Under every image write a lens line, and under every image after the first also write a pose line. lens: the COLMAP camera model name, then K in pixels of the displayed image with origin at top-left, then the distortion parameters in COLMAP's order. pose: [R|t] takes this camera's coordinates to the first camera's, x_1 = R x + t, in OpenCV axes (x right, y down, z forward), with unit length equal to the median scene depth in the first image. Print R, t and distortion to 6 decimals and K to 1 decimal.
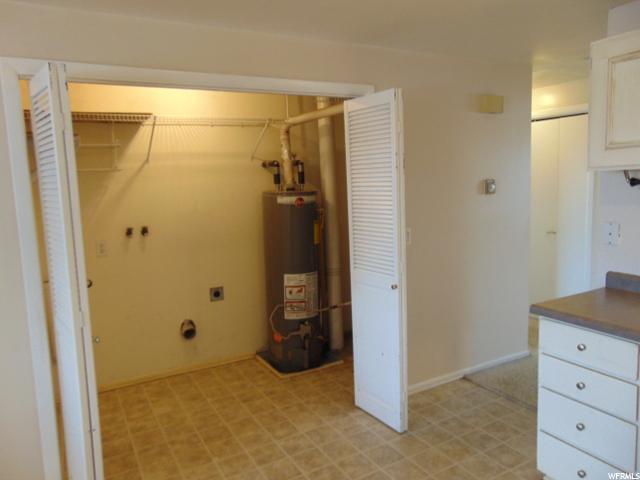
lens RADIAL K [[477.2, 0, 319.3], [0, 477.2, 239.6], [0, 0, 1]] dist [-0.001553, 0.009617]
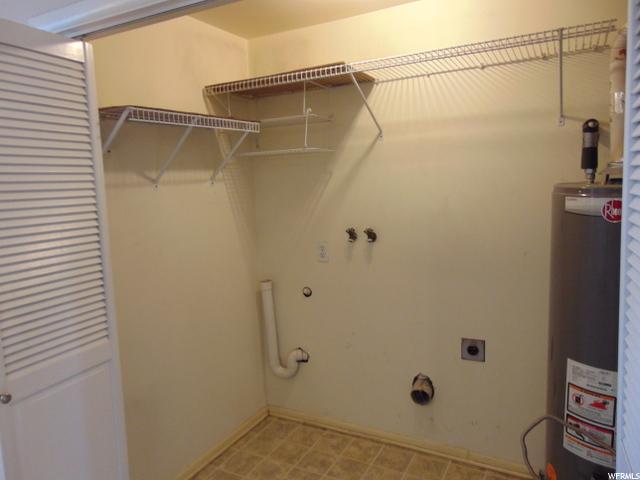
lens RADIAL K [[477.2, 0, 320.6], [0, 477.2, 236.8], [0, 0, 1]] dist [-0.001553, 0.009617]
pose [[0.530121, 0.123192, -0.838925, 0.181616], [-0.086738, 0.992078, 0.090871, -0.070222], [0.843474, 0.024594, 0.536607, 0.528811]]
